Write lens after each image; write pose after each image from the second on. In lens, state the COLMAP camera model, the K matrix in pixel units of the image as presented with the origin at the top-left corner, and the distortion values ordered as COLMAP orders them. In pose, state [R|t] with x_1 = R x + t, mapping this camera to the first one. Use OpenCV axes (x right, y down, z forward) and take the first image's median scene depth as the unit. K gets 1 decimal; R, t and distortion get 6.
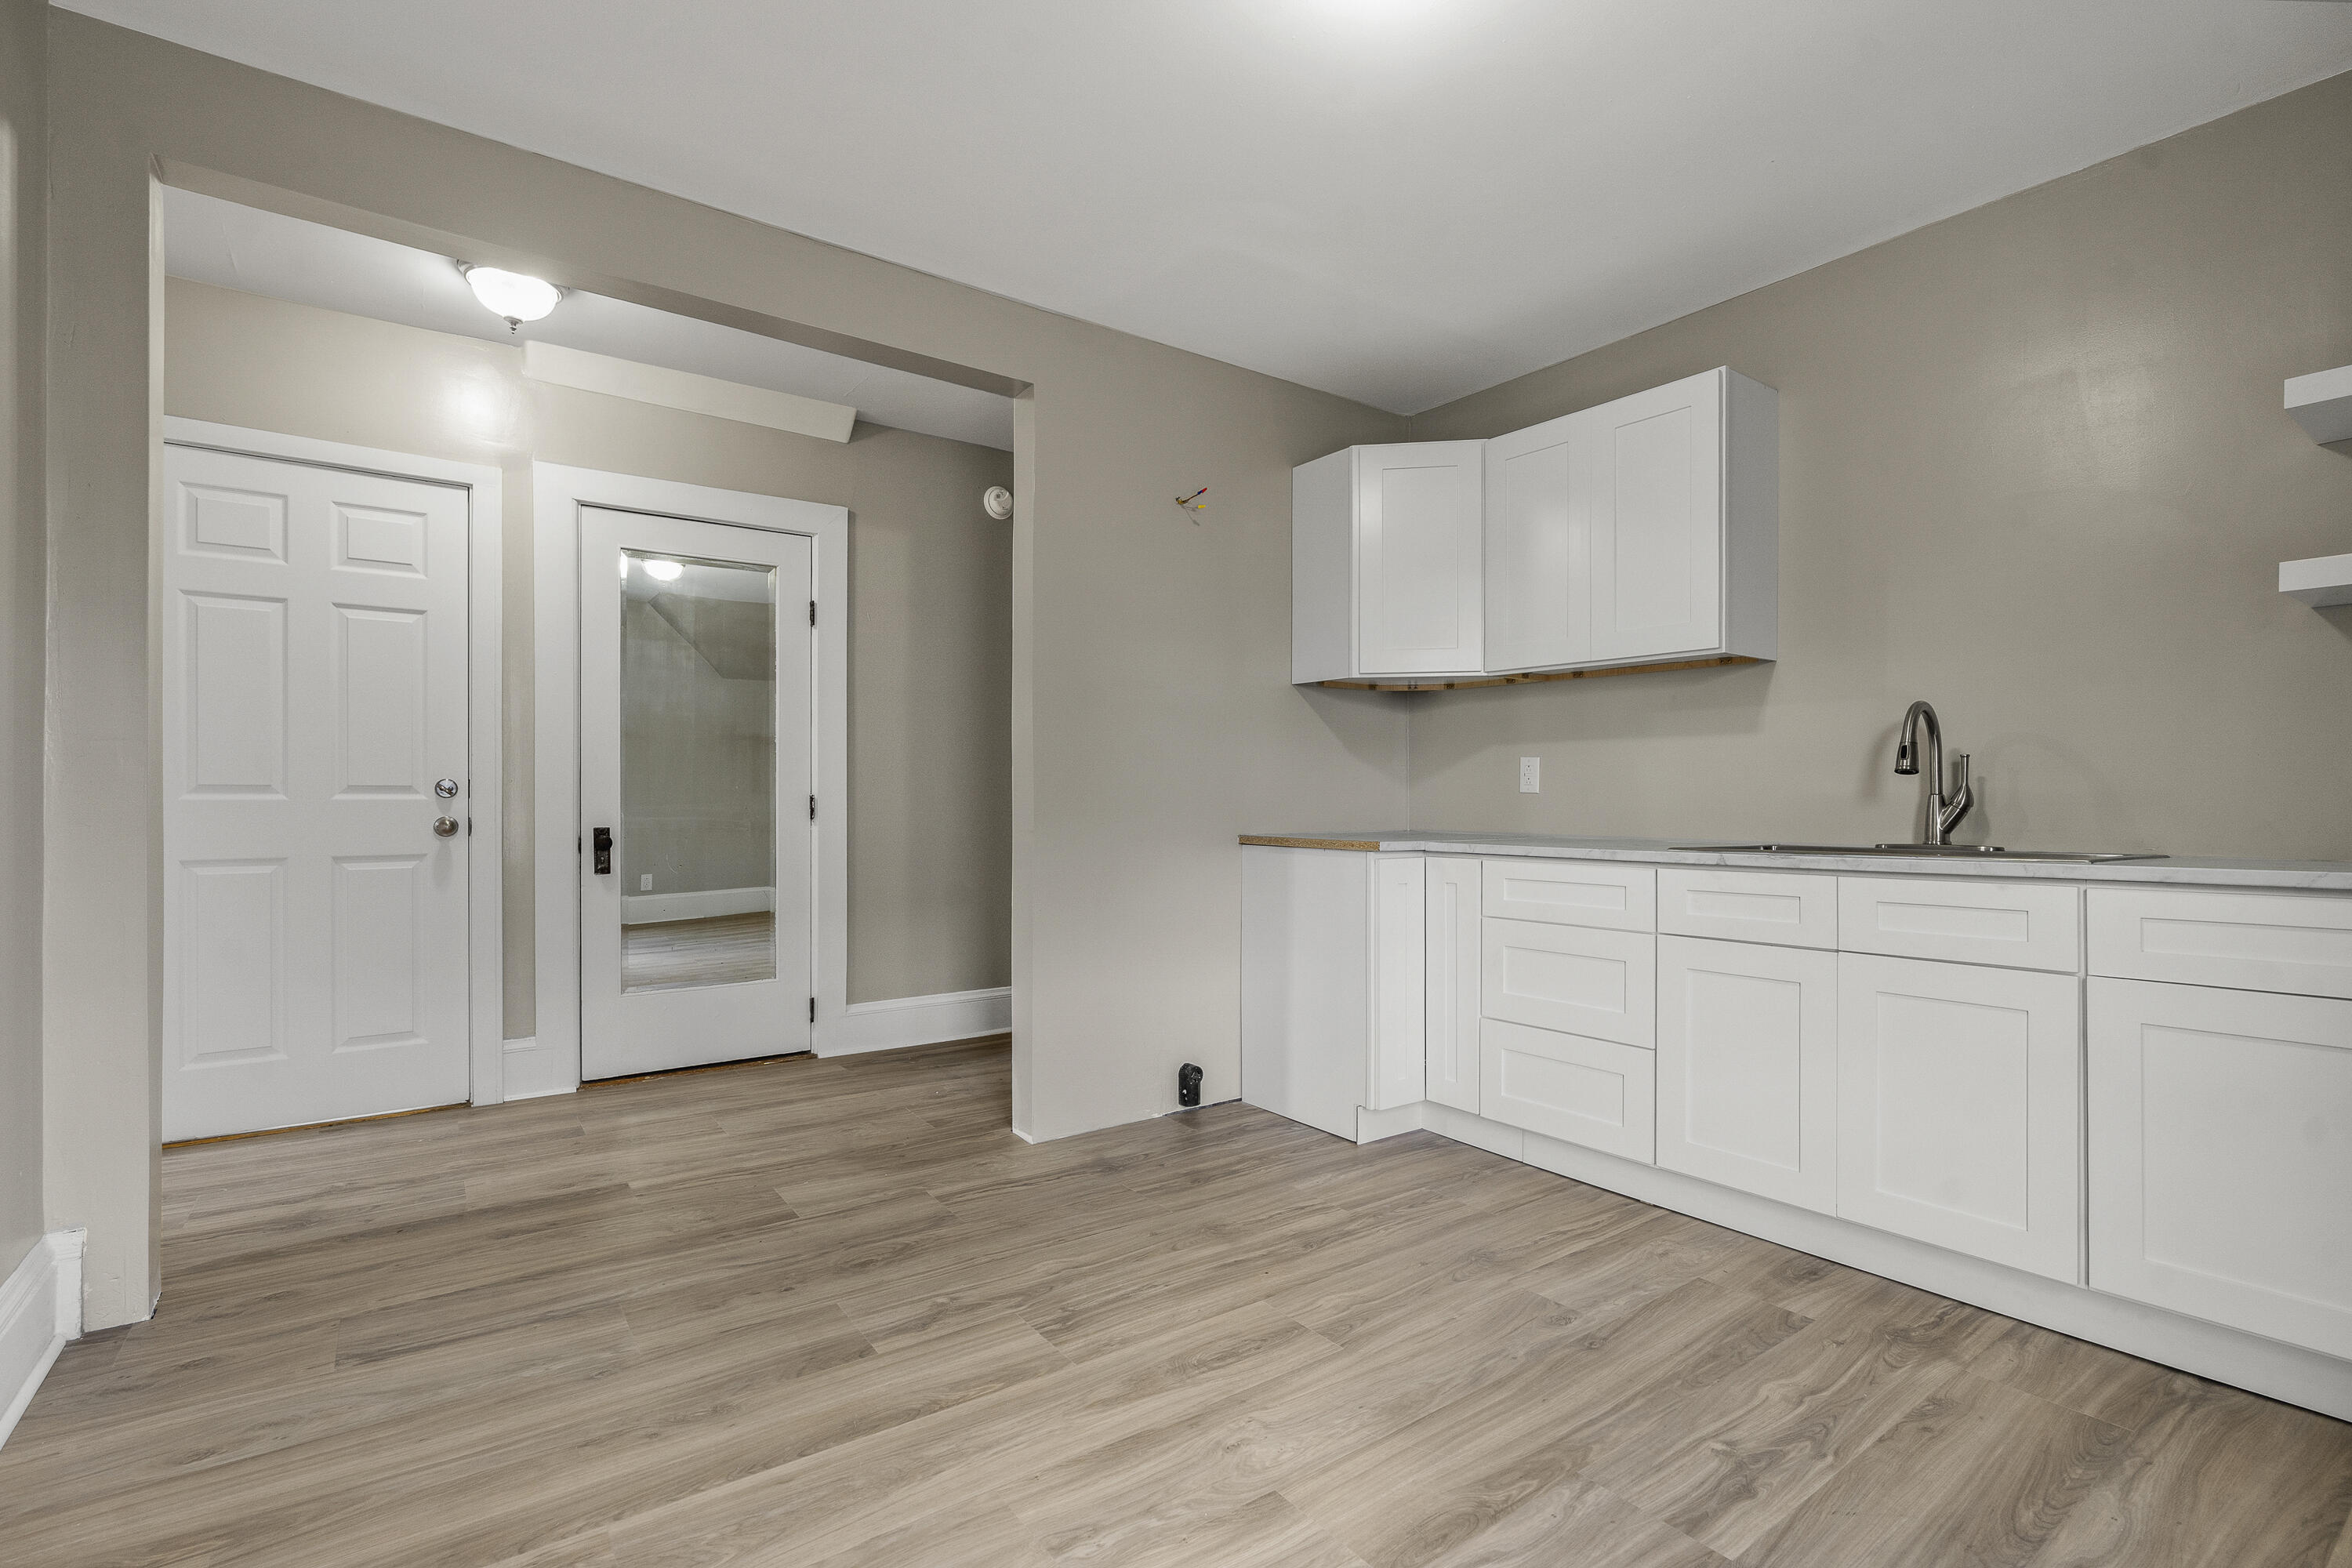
lens RADIAL K [[1079.8, 0, 1185.2], [0, 1079.8, 791.0], [0, 0, 1]] dist [-0.007983, 0.001676]
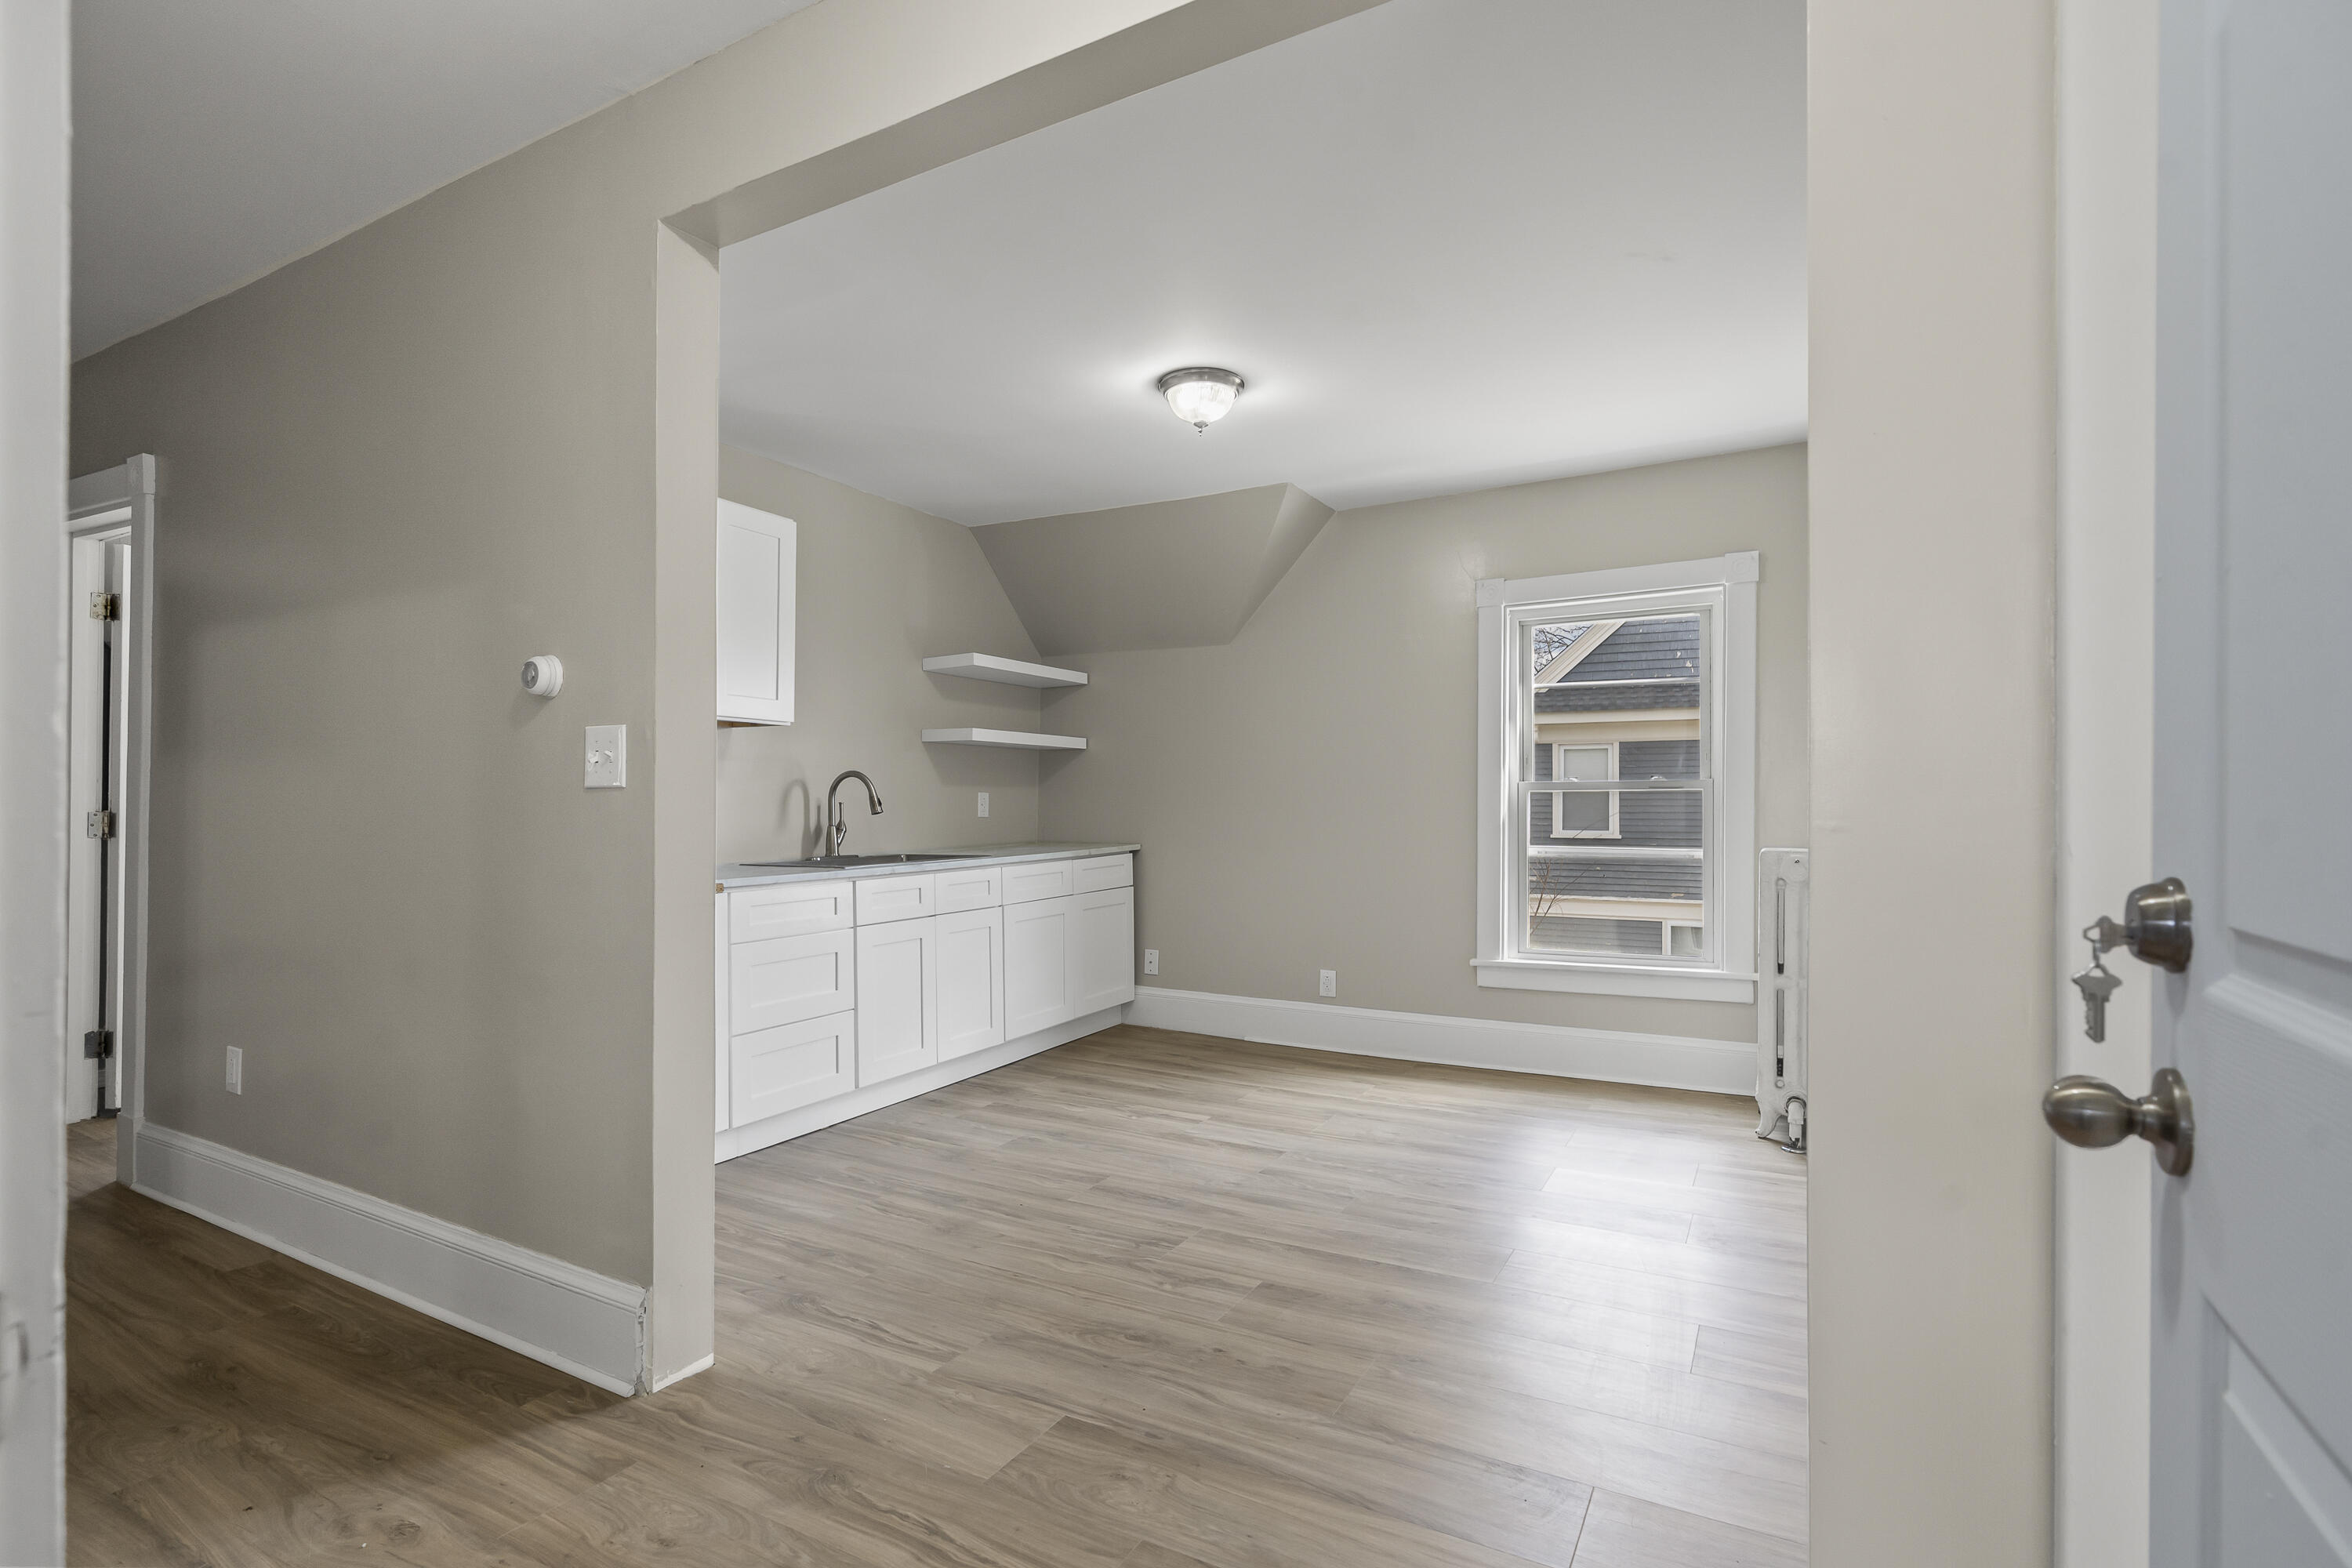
lens RADIAL K [[1114.7, 0, 1171.7], [0, 1114.7, 795.8], [0, 0, 1]] dist [-0.005646, -0.000876]
pose [[-0.425876, 0.006590, 0.904758, -1.242938], [-0.007604, 0.999912, -0.010863, -0.033896], [-0.904750, -0.011506, -0.425788, 1.439251]]
